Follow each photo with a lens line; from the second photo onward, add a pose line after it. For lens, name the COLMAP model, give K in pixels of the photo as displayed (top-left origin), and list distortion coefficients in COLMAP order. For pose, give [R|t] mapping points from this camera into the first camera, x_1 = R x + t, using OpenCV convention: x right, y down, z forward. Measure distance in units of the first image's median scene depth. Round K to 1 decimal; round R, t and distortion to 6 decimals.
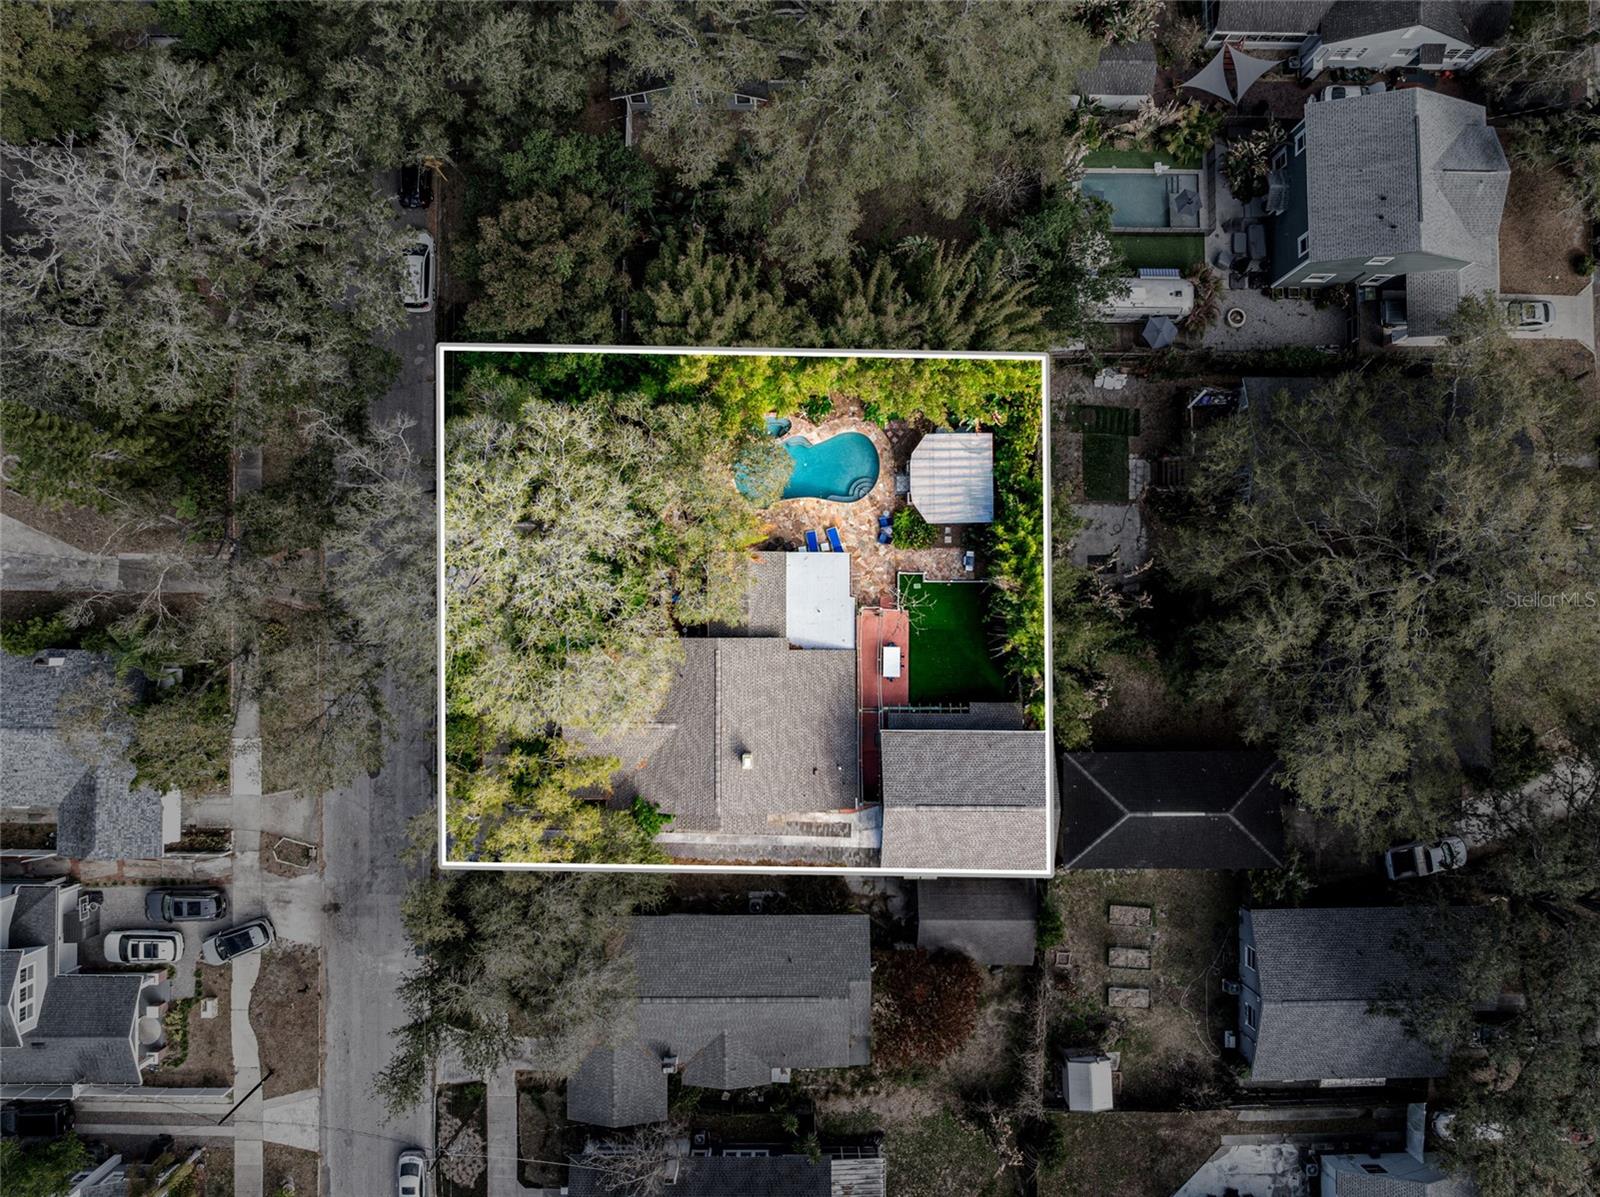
lens RADIAL K [[1151.8, 0, 804.2], [0, 1151.8, 598.8], [0, 0, 1]] dist [-0.020338, -0.010555]
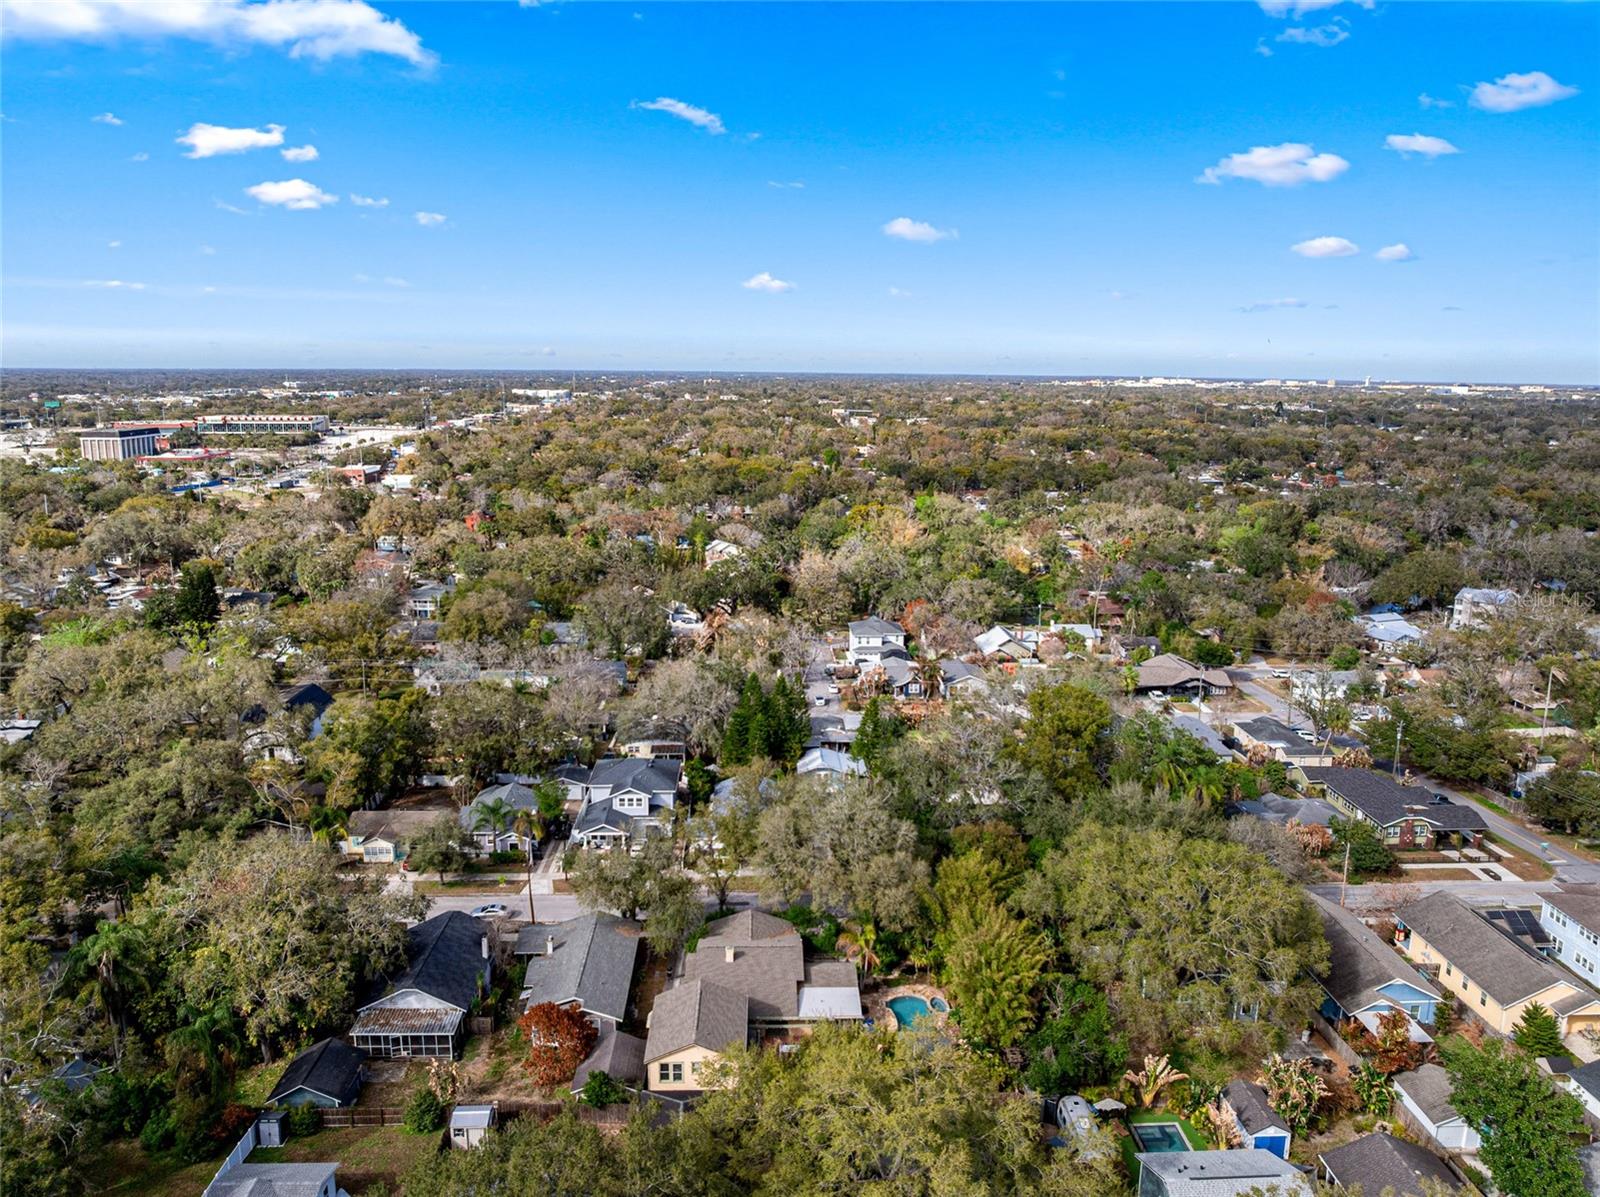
lens RADIAL K [[1151.8, 0, 800.0], [0, 1151.8, 590.1], [0, 0, 1]] dist [-0.020338, -0.010555]
pose [[0.039437, 0.182780, -0.982363, 1.379434], [-0.999043, 0.025805, -0.035305, 0.078133], [0.018897, 0.982815, 0.183623, 0.166975]]
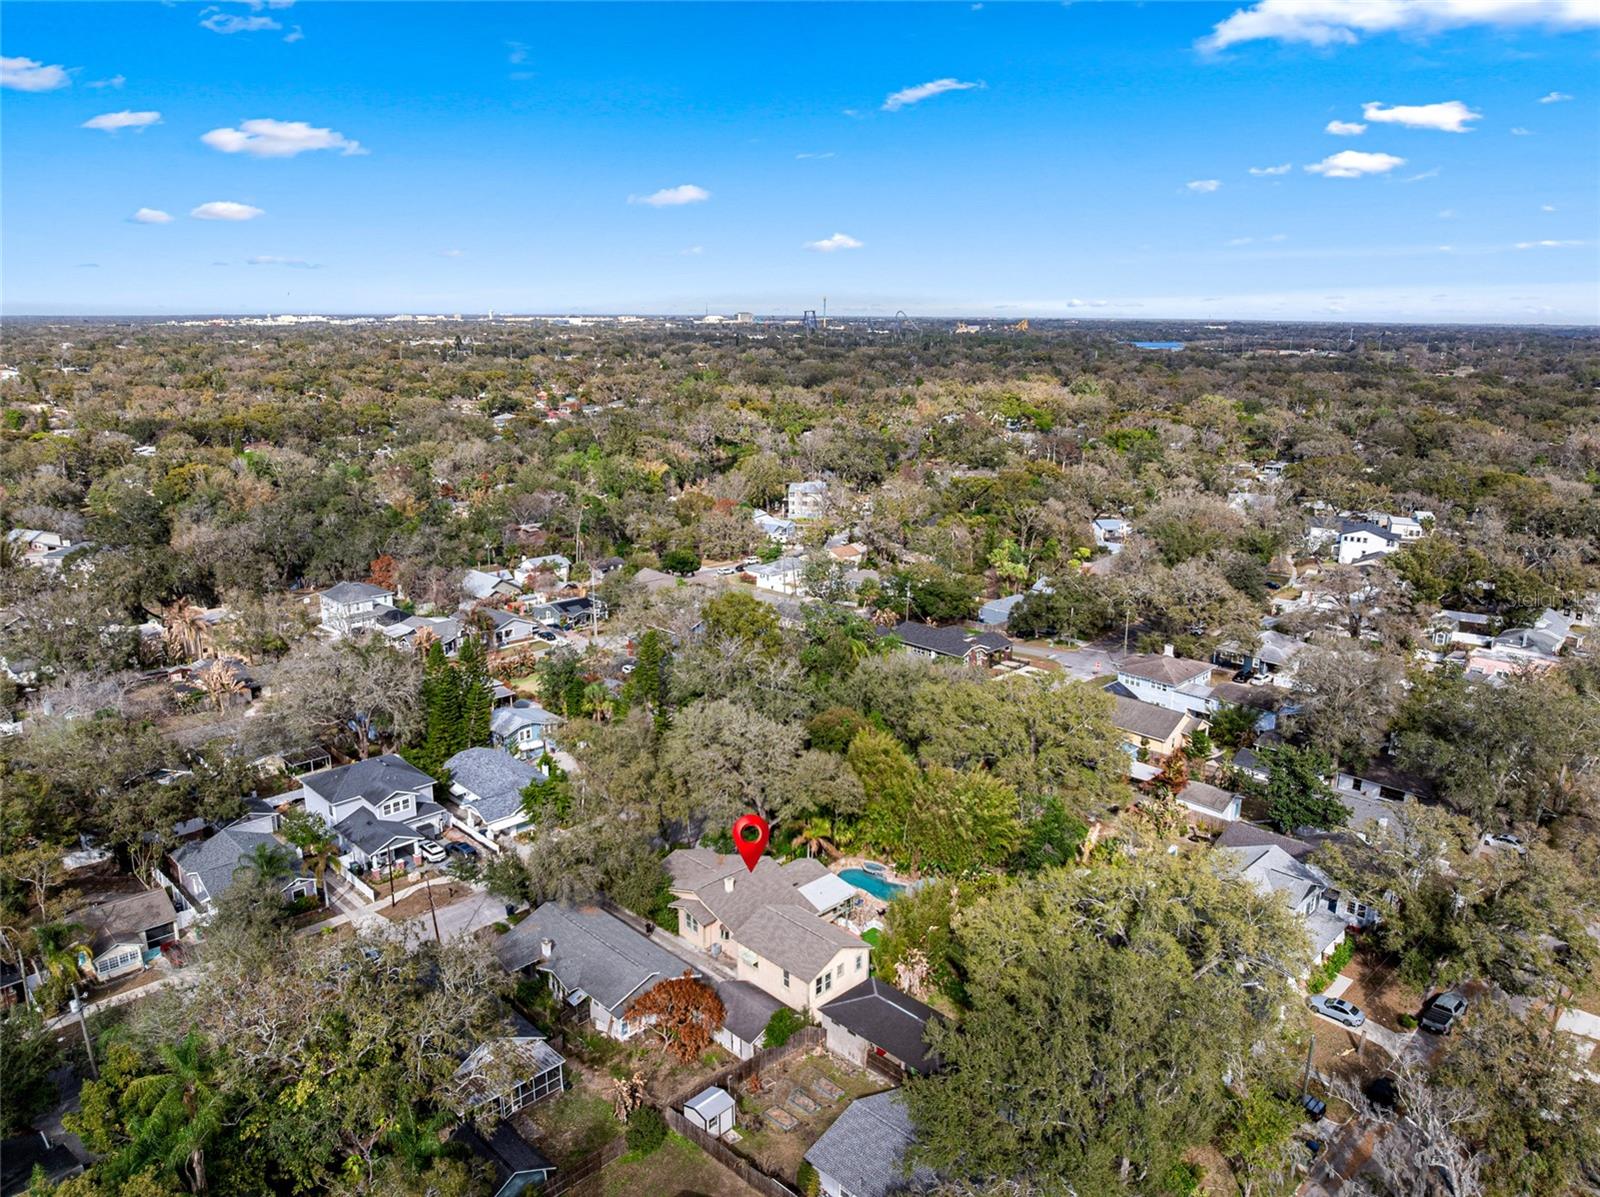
lens RADIAL K [[1151.8, 0, 801.0], [0, 1151.8, 603.6], [0, 0, 1]] dist [-0.020338, -0.010555]
pose [[0.701008, 0.171346, -0.692263, 1.046094], [-0.712773, 0.200036, -0.672266, 1.040513], [0.023287, 0.964690, 0.262358, 0.144793]]
